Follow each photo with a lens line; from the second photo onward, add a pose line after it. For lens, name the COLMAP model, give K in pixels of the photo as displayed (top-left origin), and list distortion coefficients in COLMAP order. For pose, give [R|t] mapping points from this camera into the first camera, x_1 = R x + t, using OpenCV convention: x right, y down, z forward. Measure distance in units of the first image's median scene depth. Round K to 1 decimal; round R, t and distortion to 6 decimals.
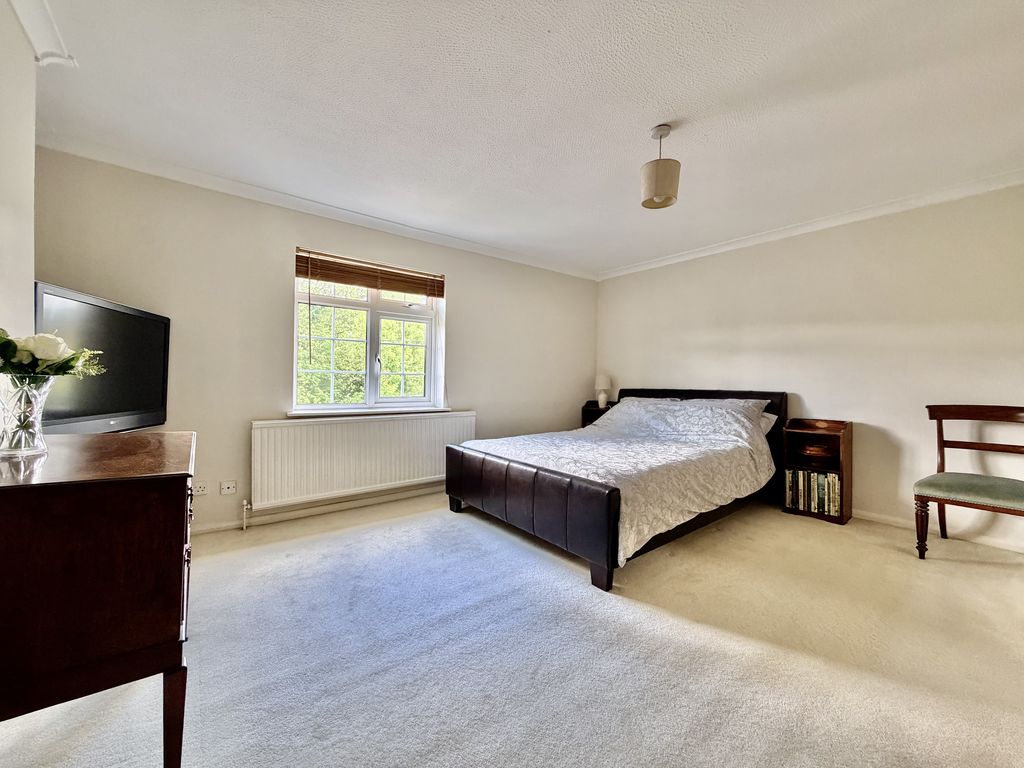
lens RADIAL K [[408.3, 0, 511.3], [0, 408.3, 385.1], [0, 0, 1]] dist [-0.000092, 0.000194]
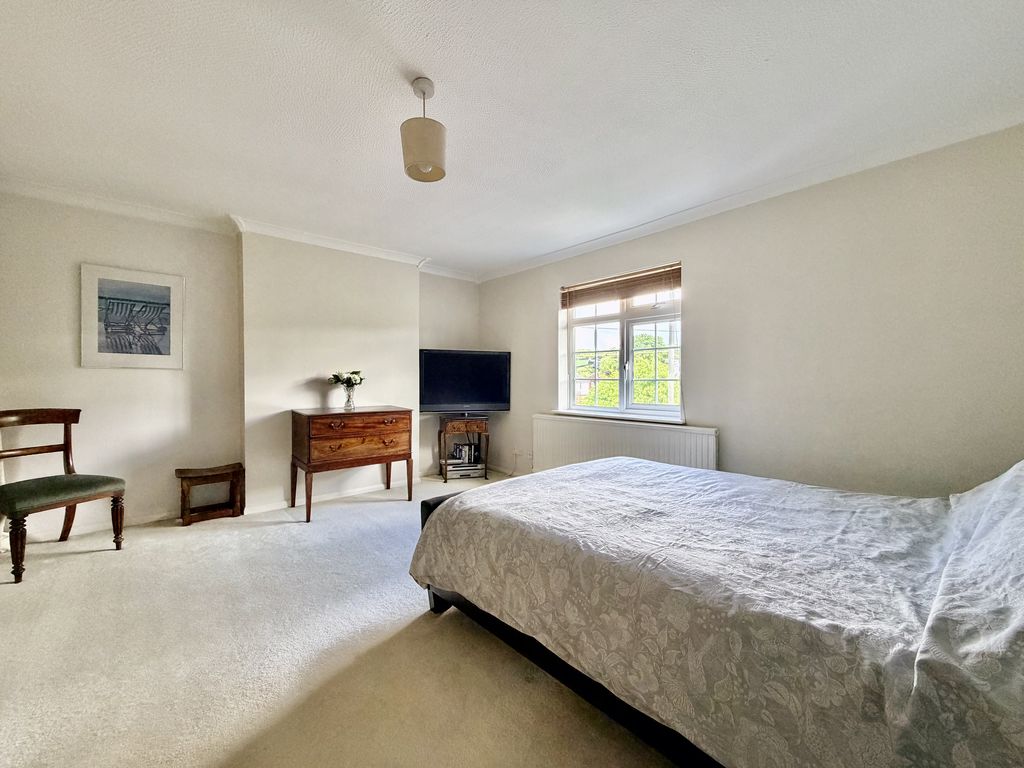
lens RADIAL K [[408.3, 0, 511.3], [0, 408.3, 385.1], [0, 0, 1]] dist [-0.000092, 0.000194]
pose [[0.074689, -0.000330, -0.997207, 0.682709], [-0.006837, 0.999976, -0.000843, -0.013158], [0.997183, 0.006881, 0.074685, 0.637131]]
